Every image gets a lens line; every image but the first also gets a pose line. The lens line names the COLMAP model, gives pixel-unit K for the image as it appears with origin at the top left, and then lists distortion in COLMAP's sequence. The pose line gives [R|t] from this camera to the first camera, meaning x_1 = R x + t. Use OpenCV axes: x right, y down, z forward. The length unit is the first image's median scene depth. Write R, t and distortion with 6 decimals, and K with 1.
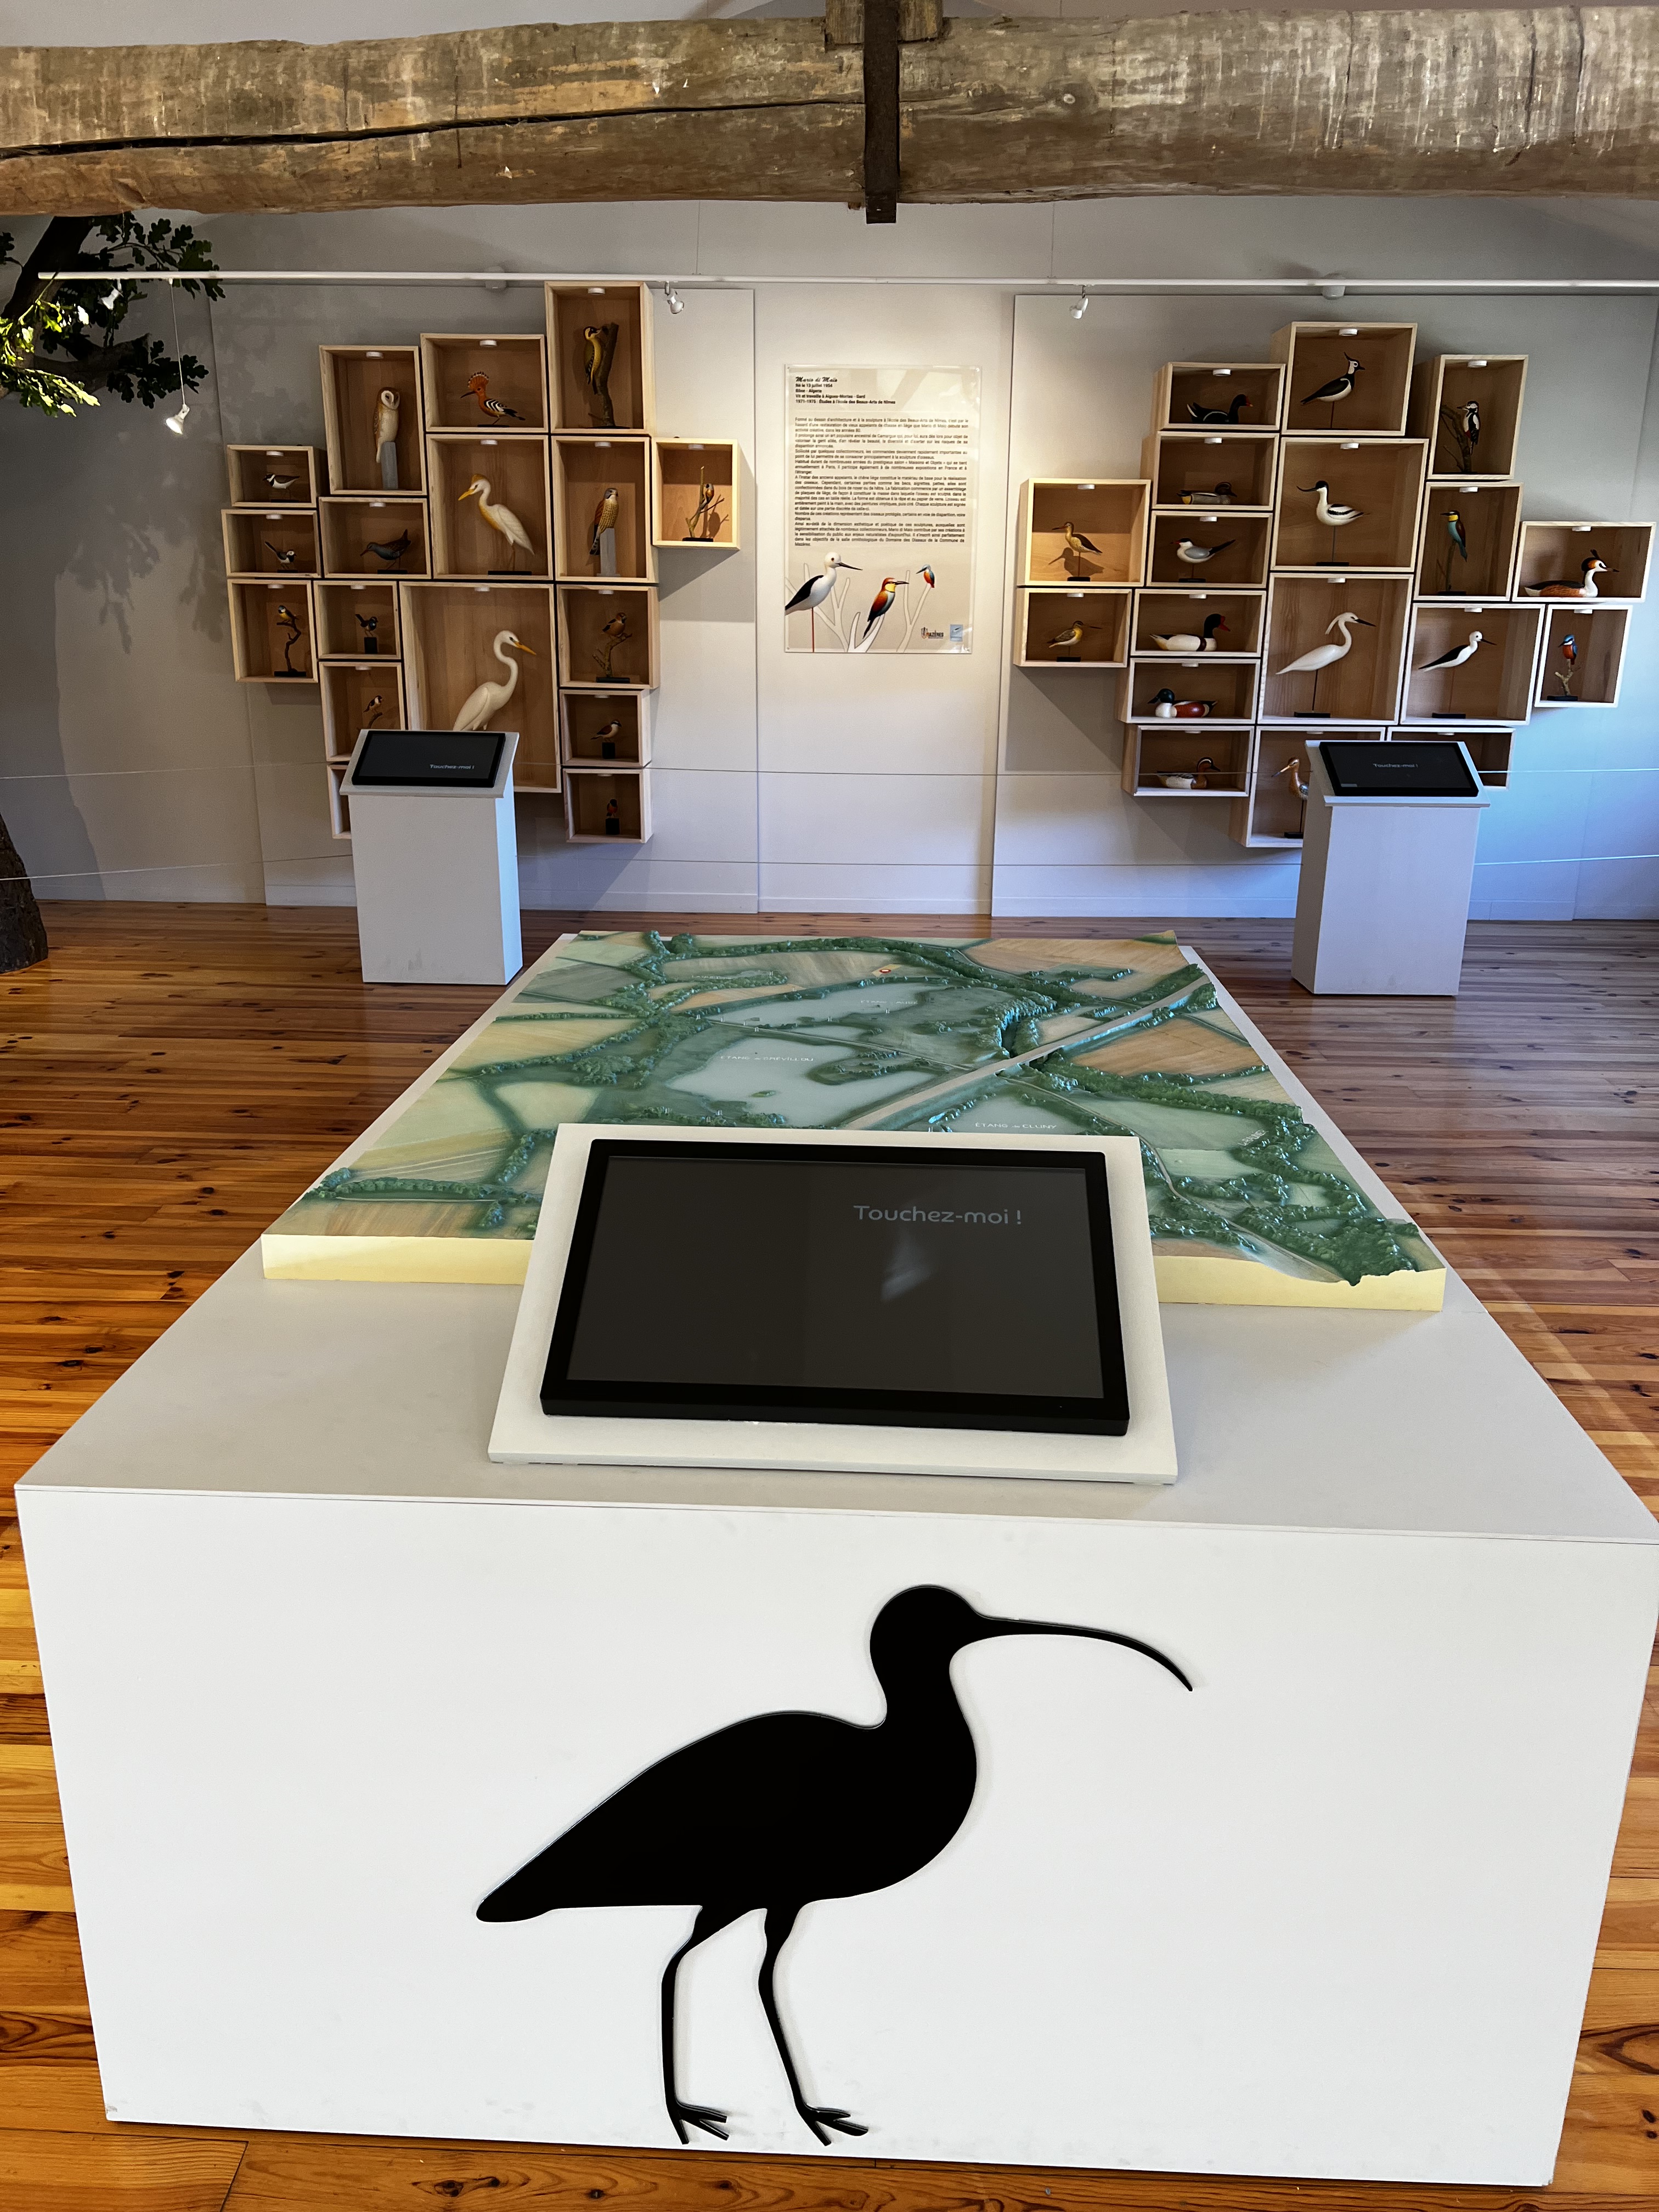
lens RADIAL K [[1653.2, 0, 829.5], [0, 1653.2, 1106.0], [0, 0, 1]] dist [0.072880, -0.085536]
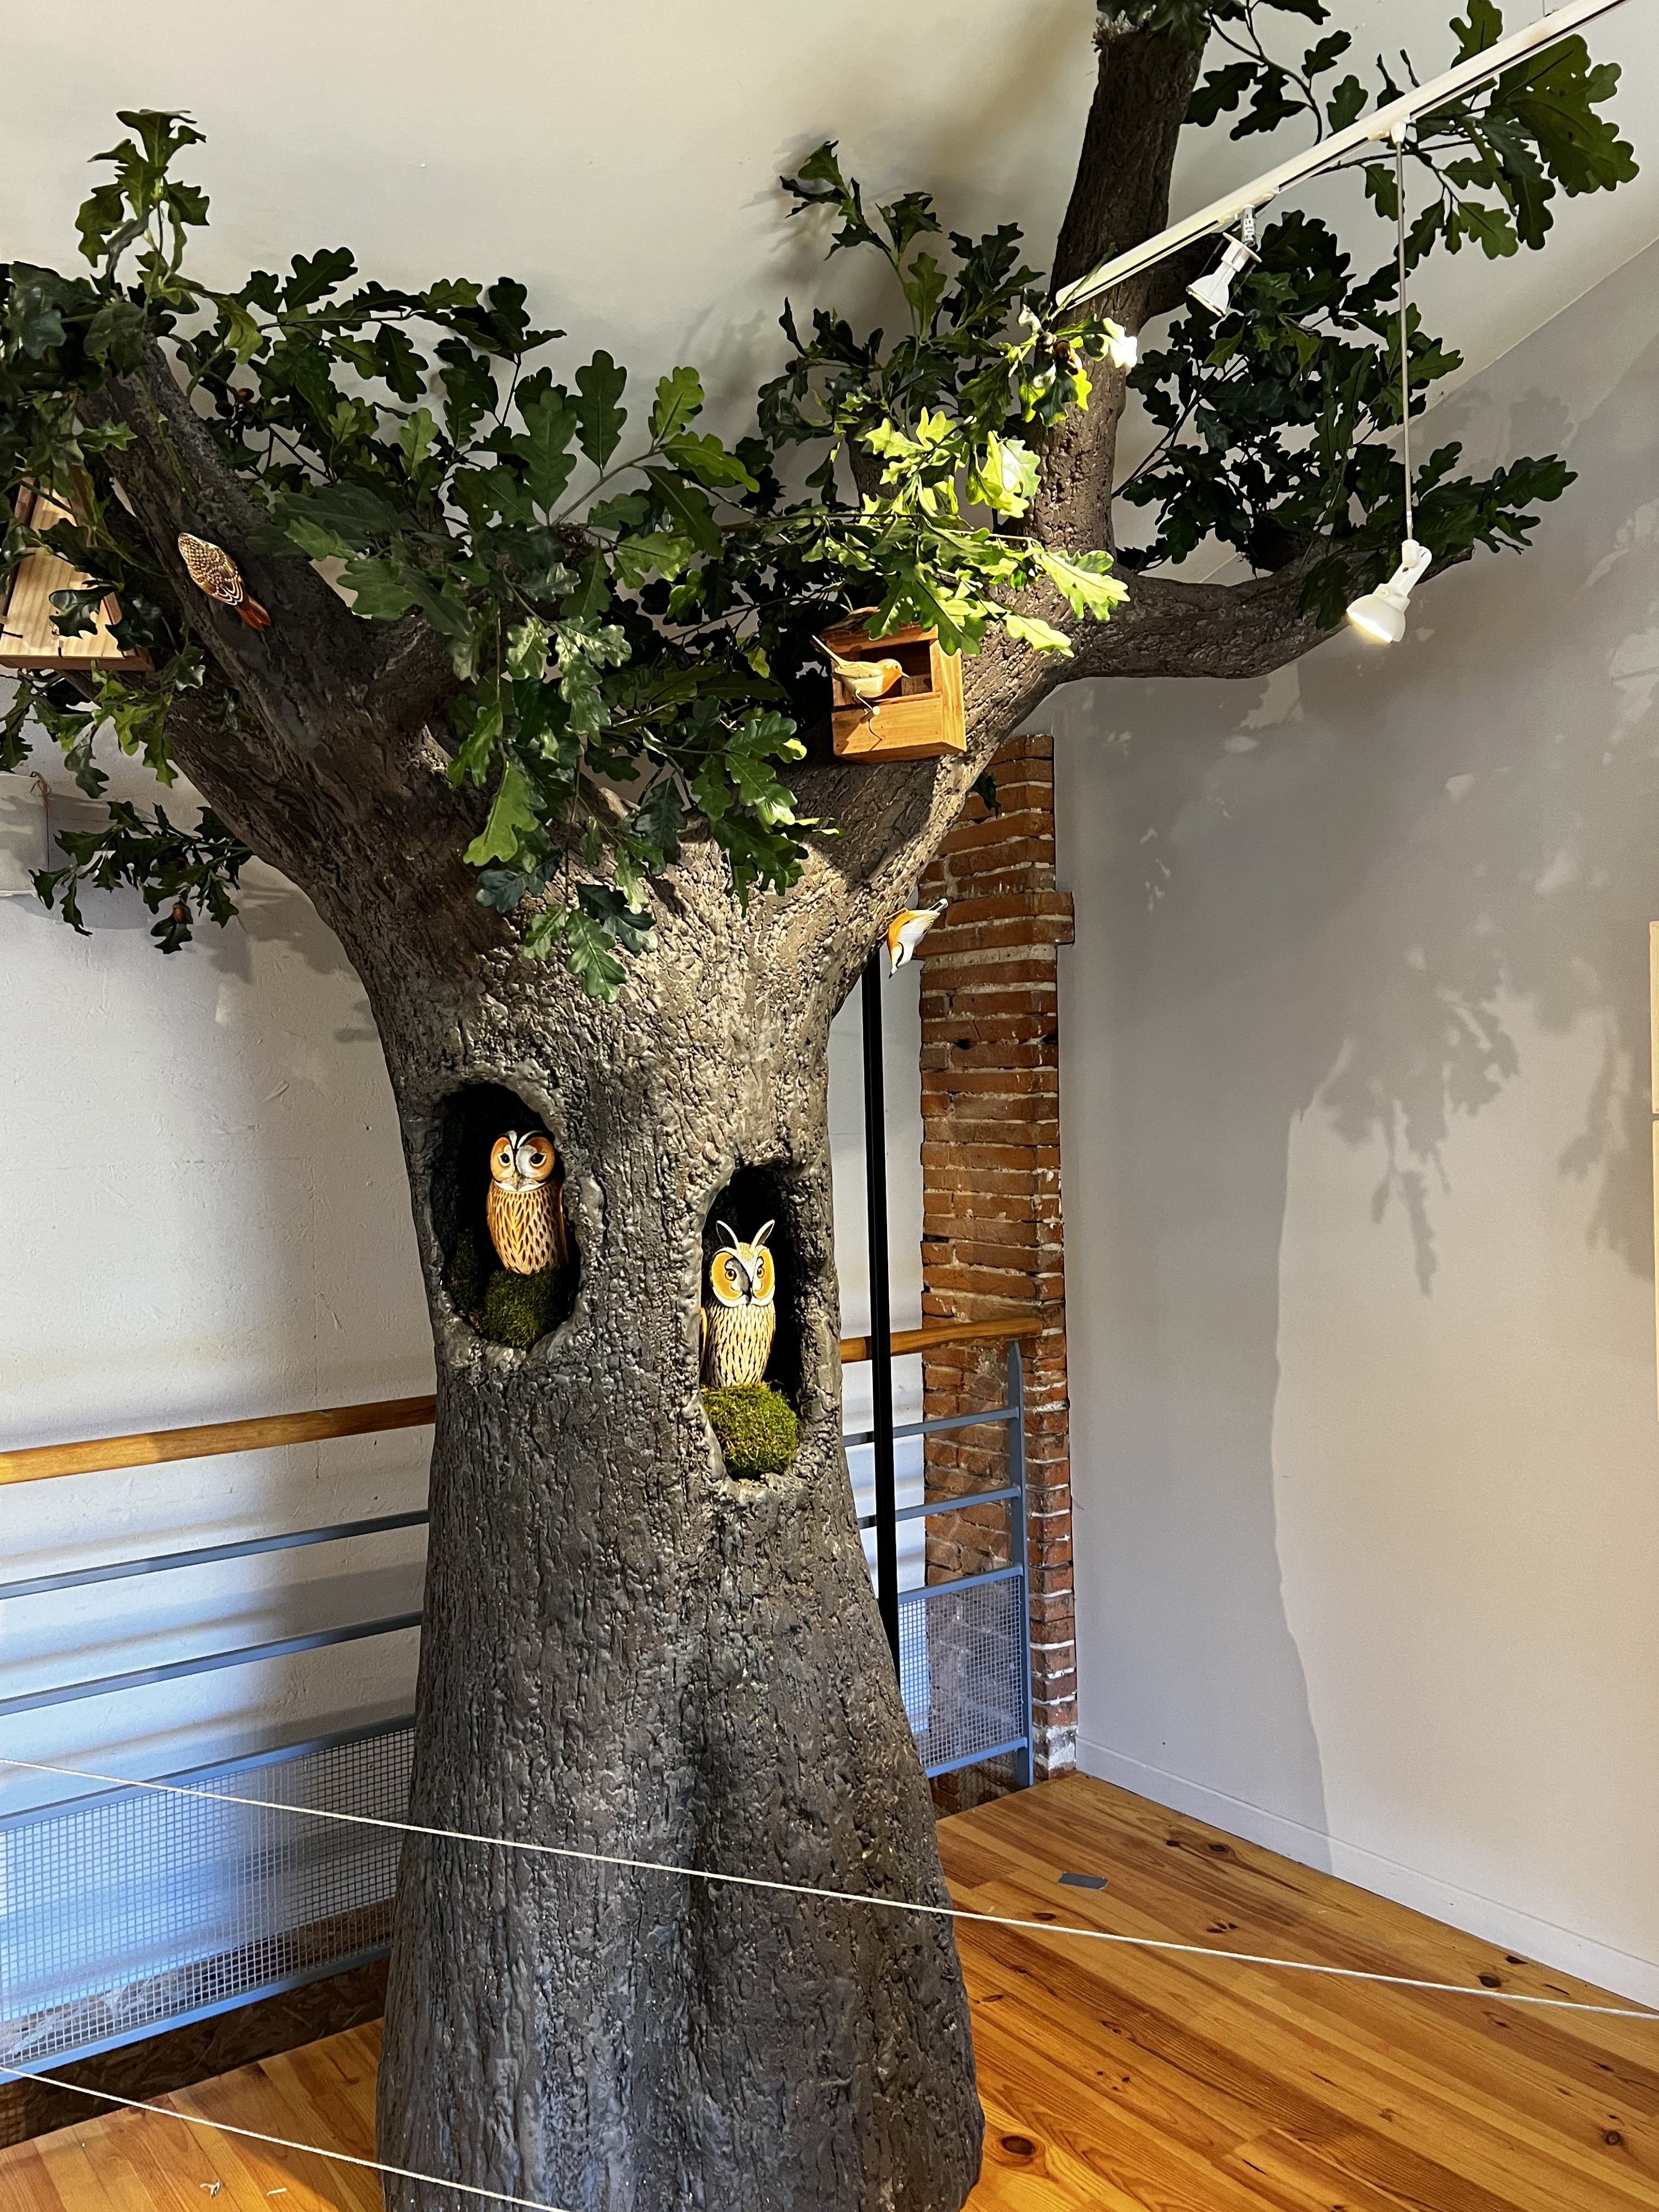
lens RADIAL K [[1746.2, 0, 829.5], [0, 1746.2, 1106.0], [0, 0, 1]] dist [0.099928, -0.002809]
pose [[0.620825, -0.019631, -0.783703, -0.175311], [-0.200810, 0.962351, -0.183181, -0.209261], [0.757794, 0.271099, 0.593510, 0.633485]]
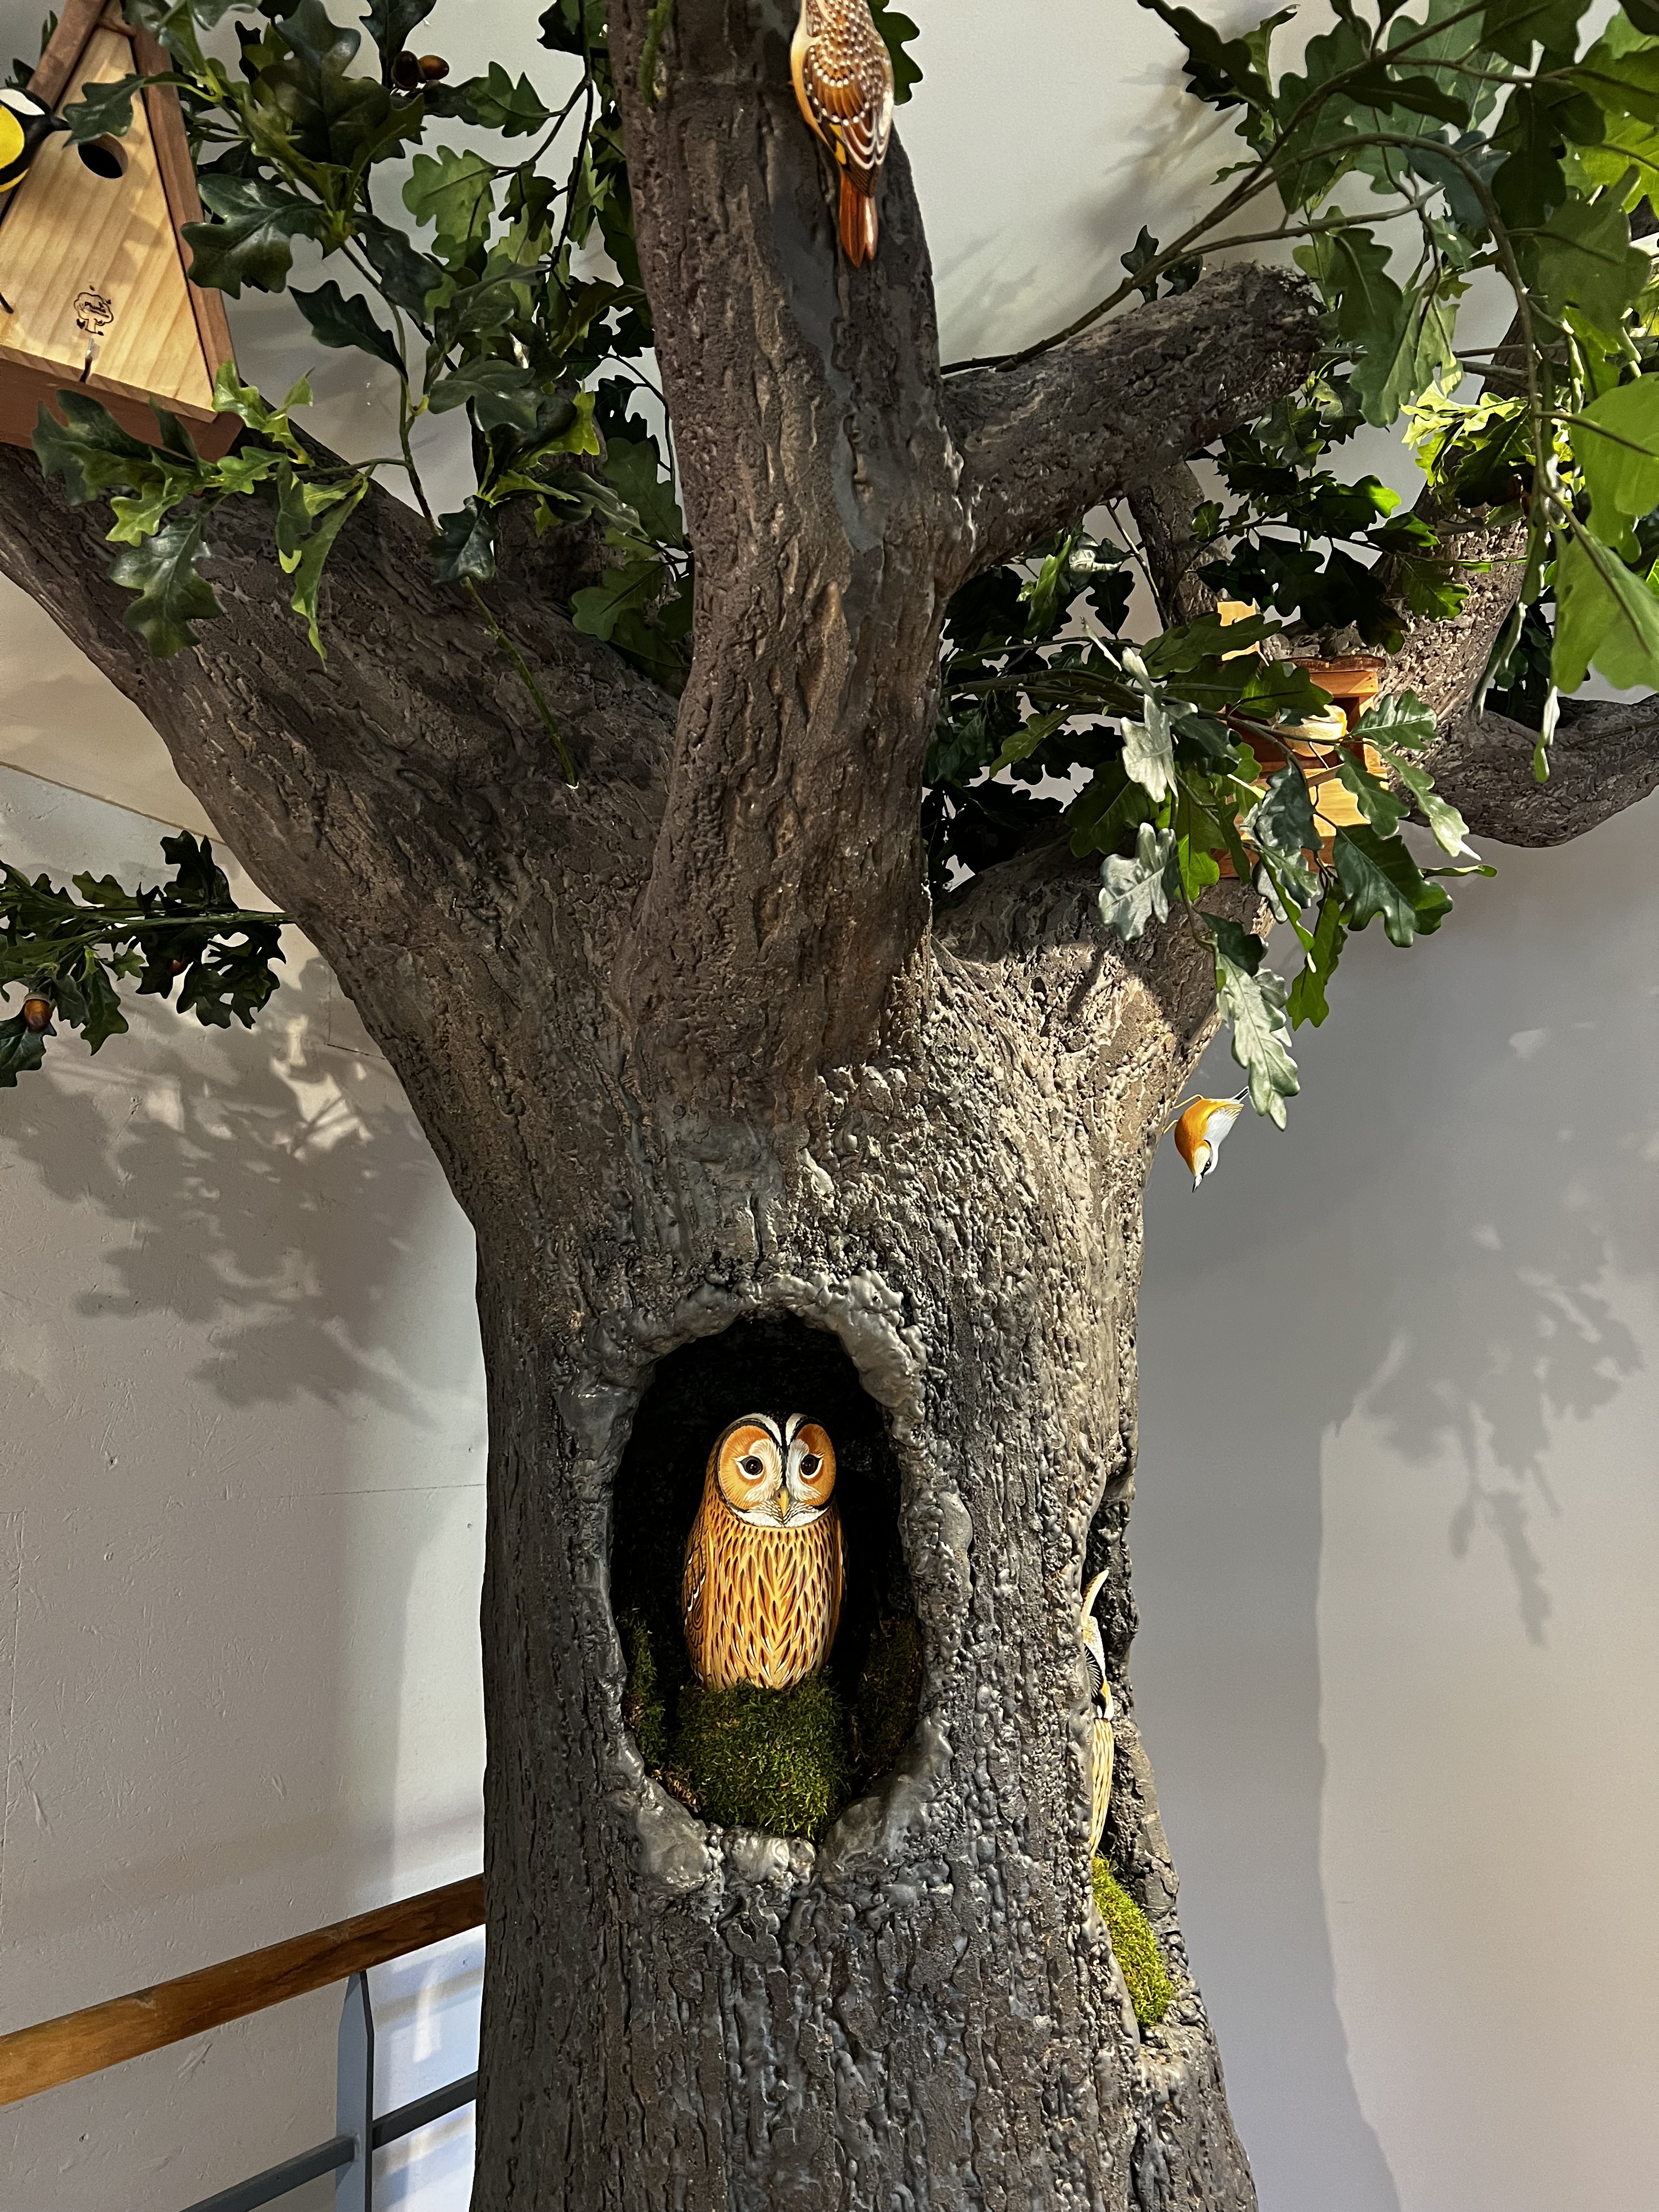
lens RADIAL K [[1684.9, 0, 829.5], [0, 1684.9, 1106.0], [0, 0, 1]] dist [0.002856, -0.008527]
pose [[0.883124, -0.140402, -0.447638, -0.383565], [-0.089508, 0.886214, -0.454547, -0.202931], [0.460523, 0.441488, 0.770070, 0.640488]]
